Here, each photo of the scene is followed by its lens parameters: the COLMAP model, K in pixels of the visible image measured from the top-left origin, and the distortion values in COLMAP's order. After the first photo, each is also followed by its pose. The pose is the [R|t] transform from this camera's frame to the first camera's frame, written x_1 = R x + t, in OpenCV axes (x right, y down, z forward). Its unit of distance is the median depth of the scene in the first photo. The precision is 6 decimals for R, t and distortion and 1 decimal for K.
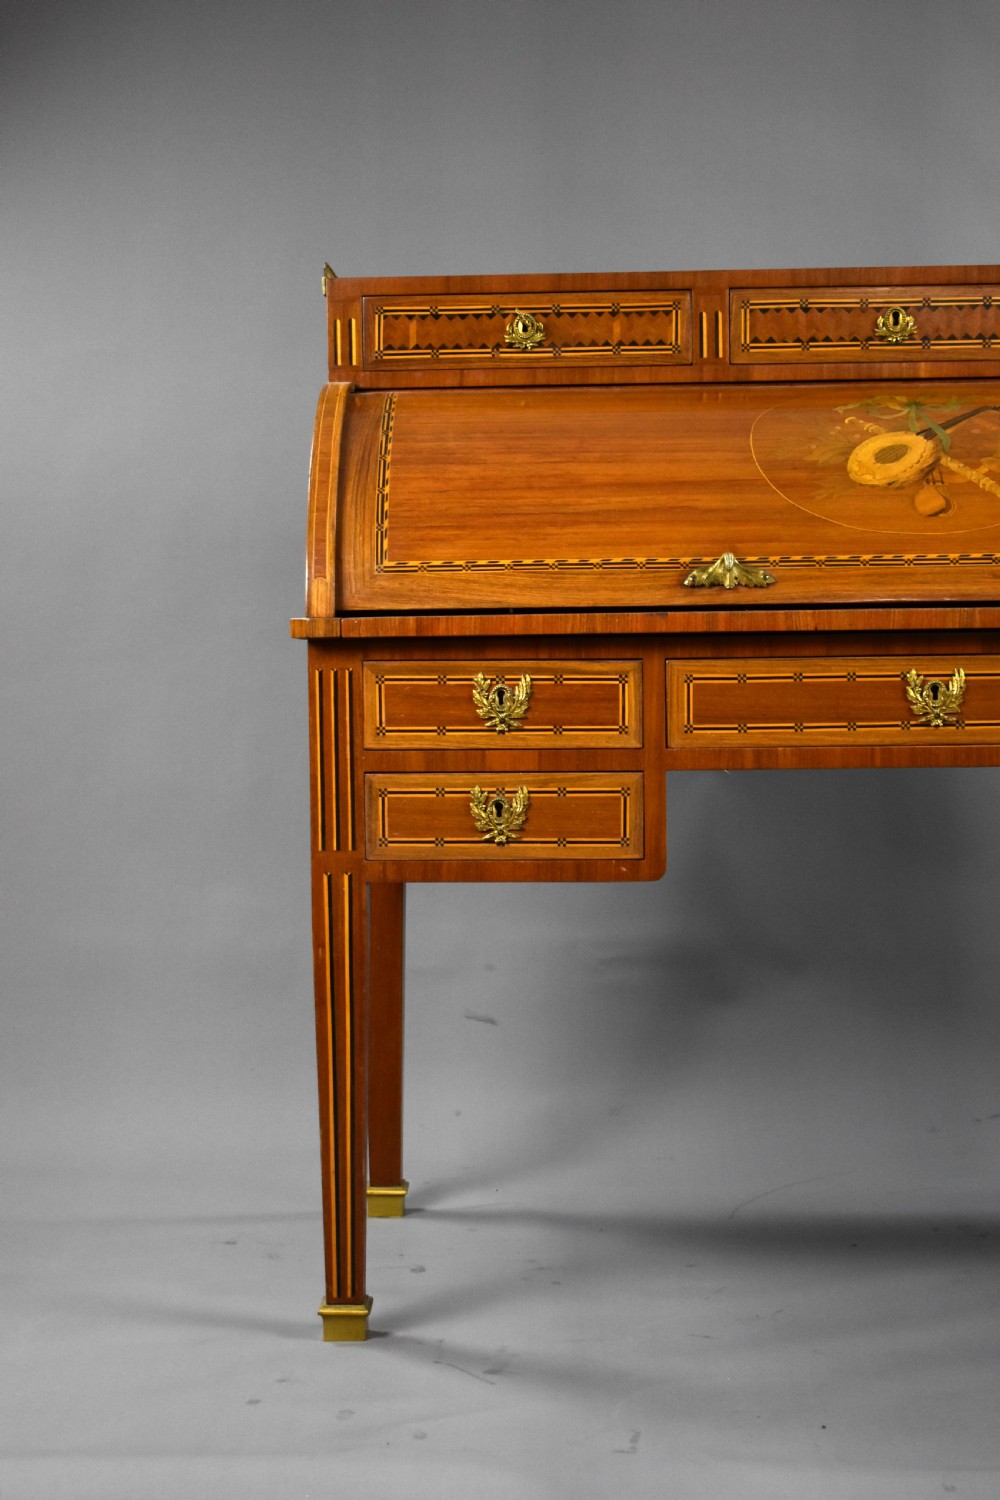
lens RADIAL K [[2577.6, 0, 533.2], [0, 2577.6, 754.0], [0, 0, 1]] dist [-0.009745, 0.050550]
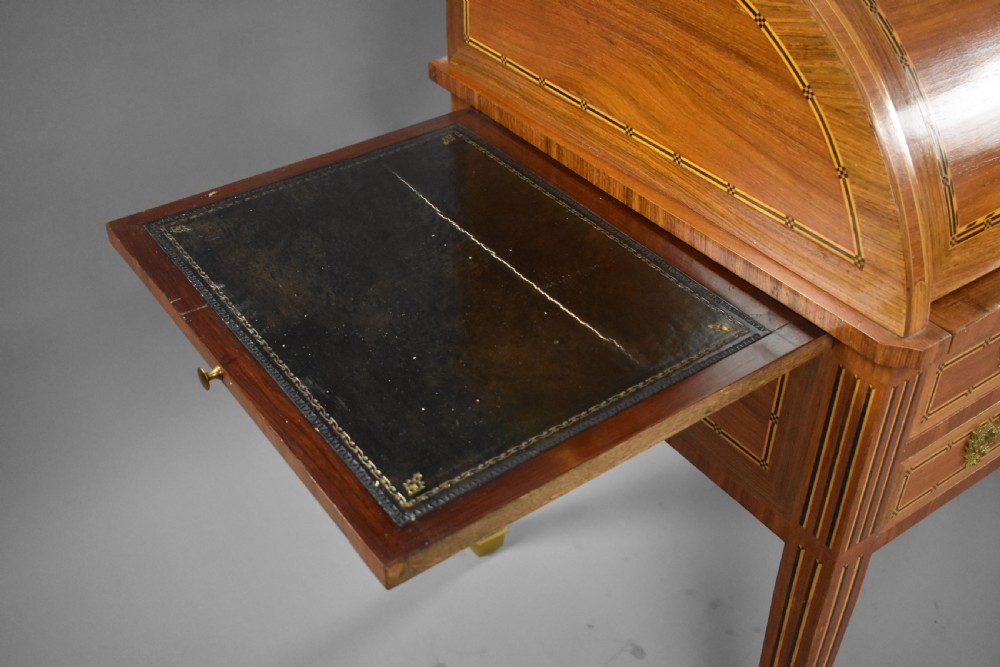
lens RADIAL K [[1112.4, 0, 500.0], [0, 1112.4, 333.5], [0, 0, 1]] dist [-0.046973, -0.002230]
pose [[0.798424, -0.352859, 0.487862, -0.298293], [0.028940, 0.831828, 0.554278, -0.208563], [-0.601399, -0.428430, 0.674364, 0.779870]]
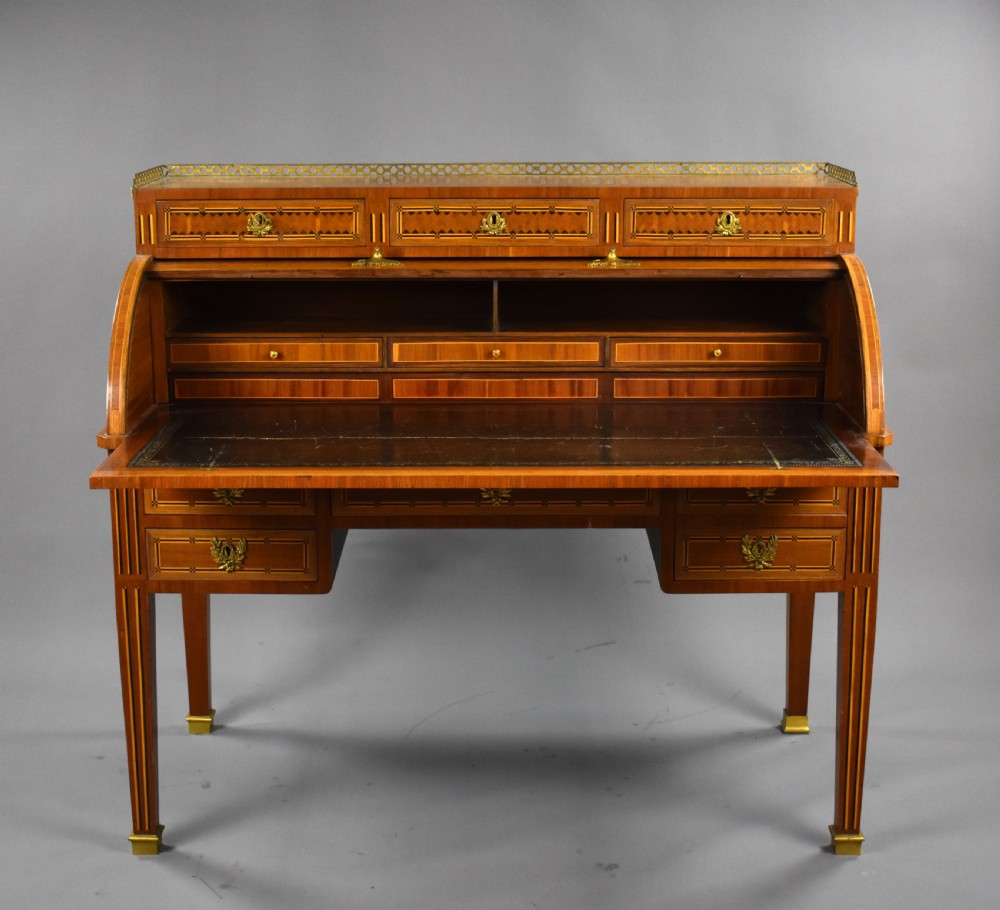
lens RADIAL K [[1636.5, 0, 501.2], [0, 1636.5, 434.9], [0, 0, 1]] dist [-0.049187, -0.045117]
pose [[0.999600, 0.006905, 0.027431, 0.118548], [-0.011010, 0.988250, 0.152446, -0.191451], [-0.026056, -0.152687, 0.987931, -0.010977]]
